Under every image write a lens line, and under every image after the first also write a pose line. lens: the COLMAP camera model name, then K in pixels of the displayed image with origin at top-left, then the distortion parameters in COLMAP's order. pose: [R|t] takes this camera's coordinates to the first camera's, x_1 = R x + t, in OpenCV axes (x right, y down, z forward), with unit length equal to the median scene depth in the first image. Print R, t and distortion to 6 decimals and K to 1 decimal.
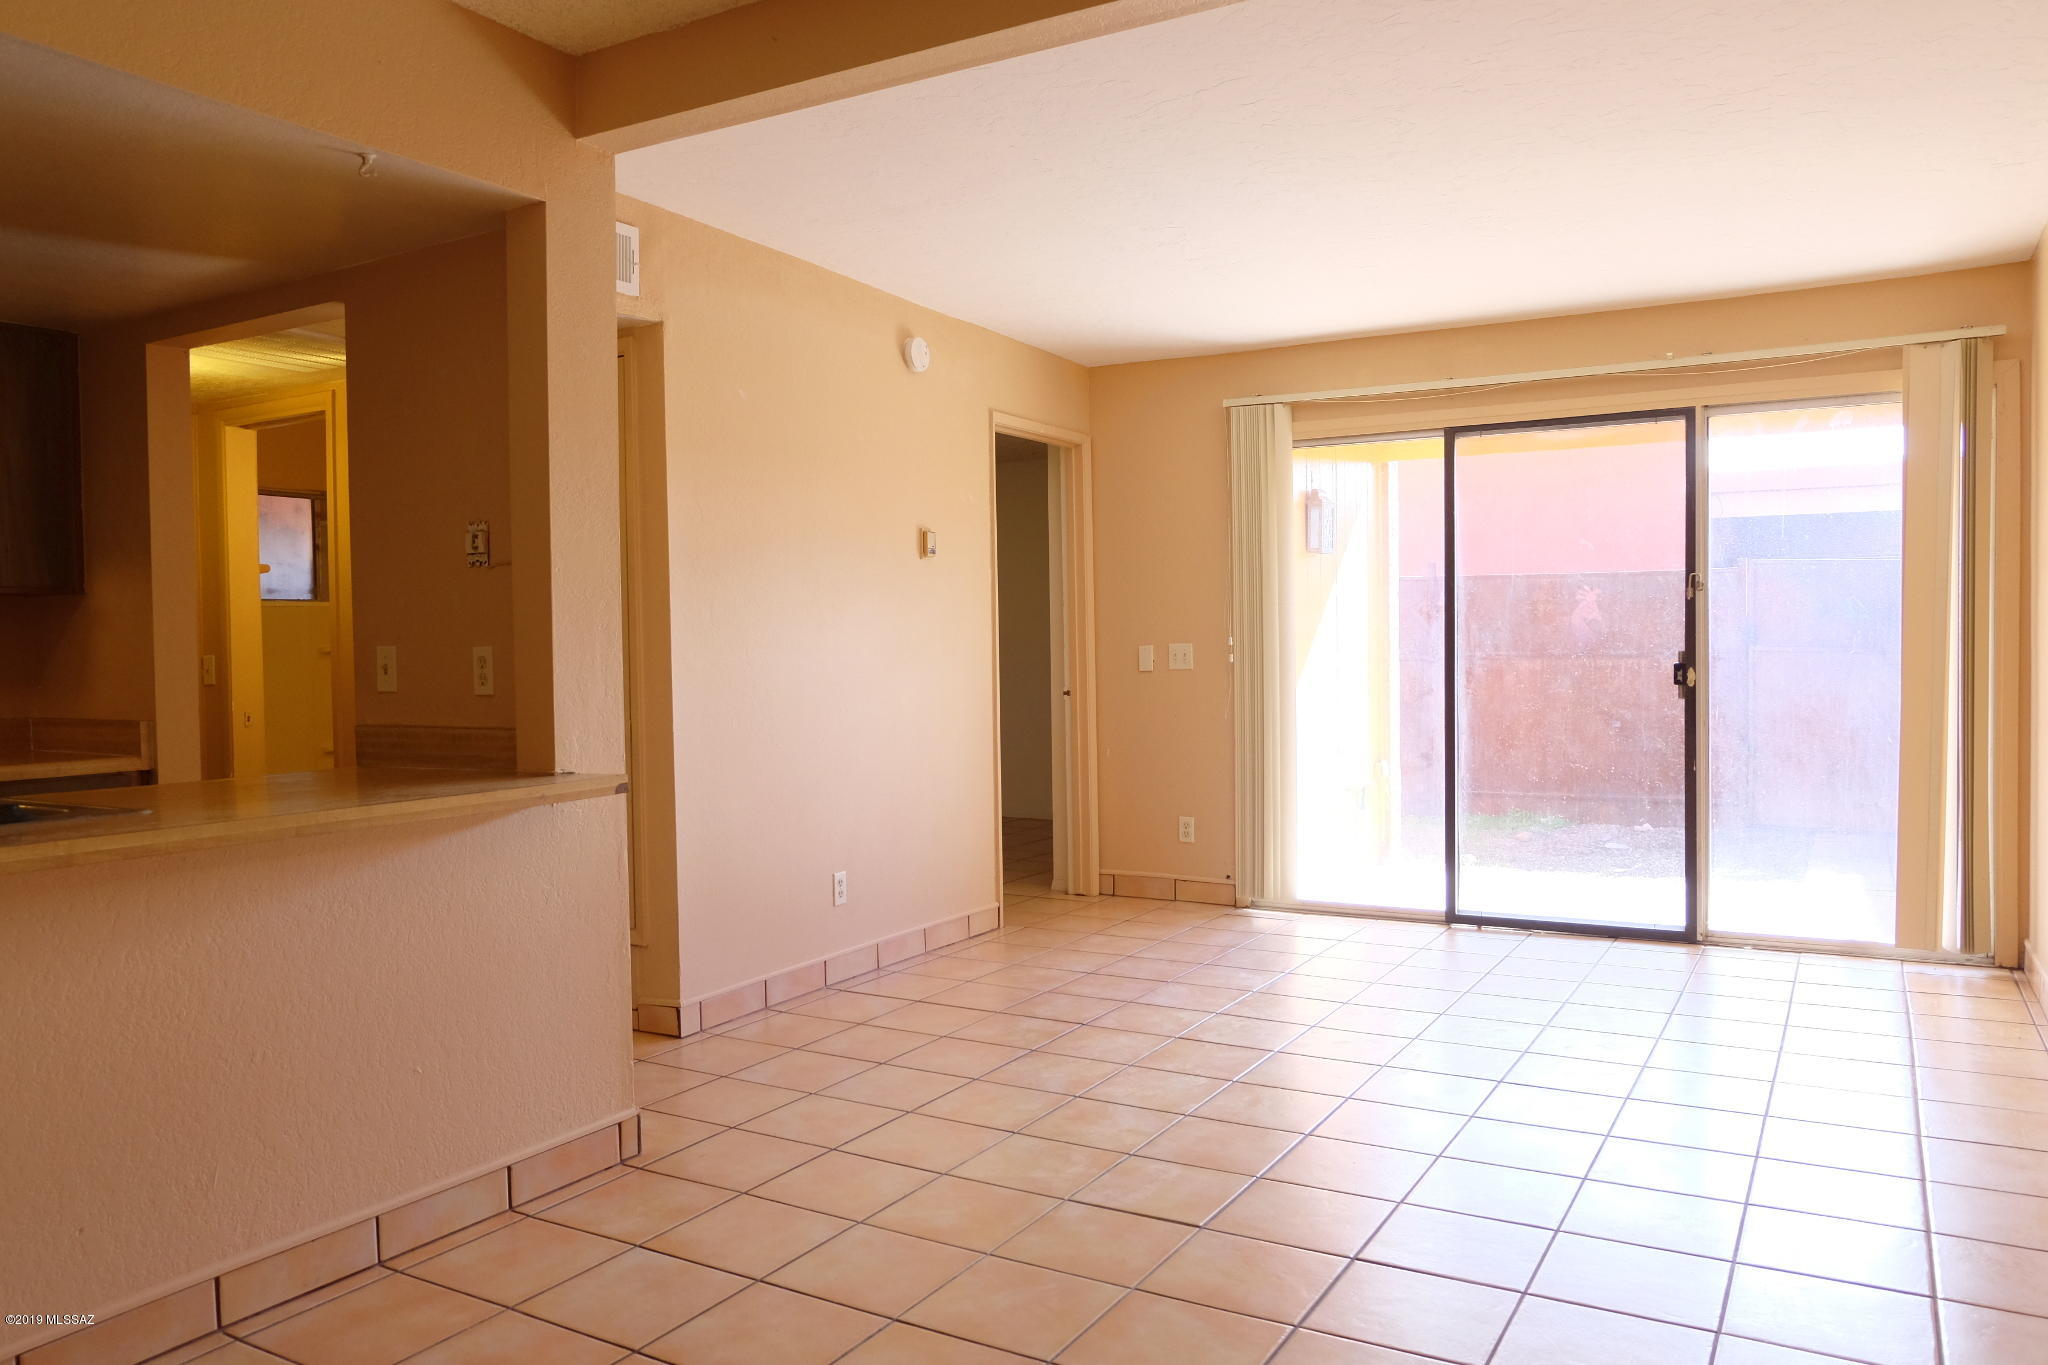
lens RADIAL K [[1463.8, 0, 1023.3], [0, 1463.8, 683.6], [0, 0, 1]] dist [-0.045685, 0.029762]
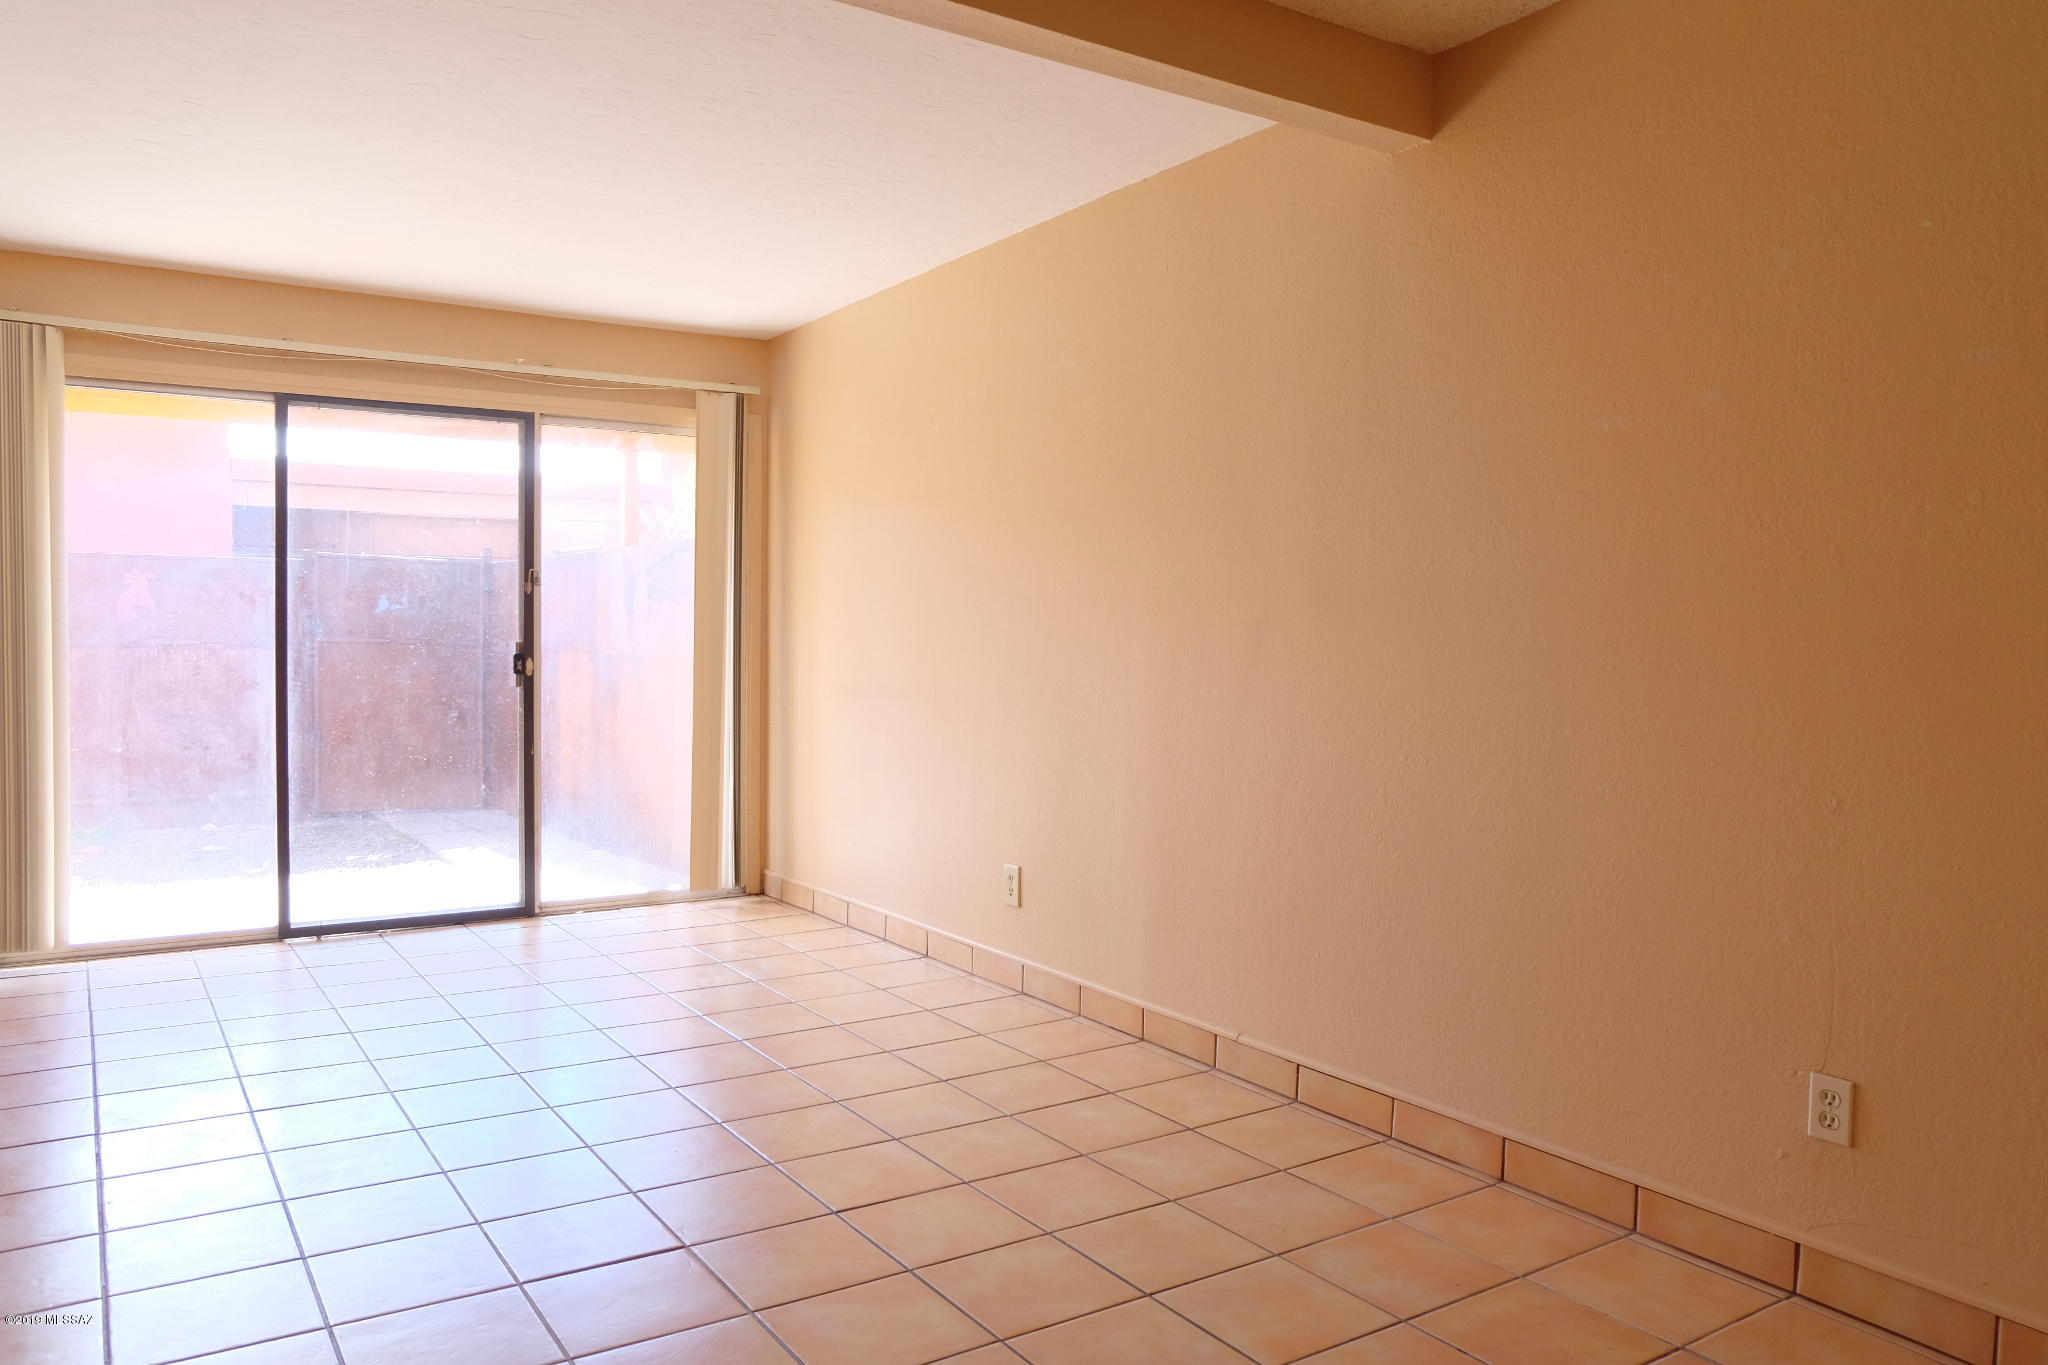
lens RADIAL K [[1463.8, 0, 1014.9], [0, 1463.8, 691.4], [0, 0, 1]] dist [-0.045685, 0.029762]
pose [[0.449254, -0.019743, 0.893186, -0.330089], [0.009588, 0.999805, 0.017277, -0.001532], [-0.893353, 0.000802, 0.449356, 0.199785]]
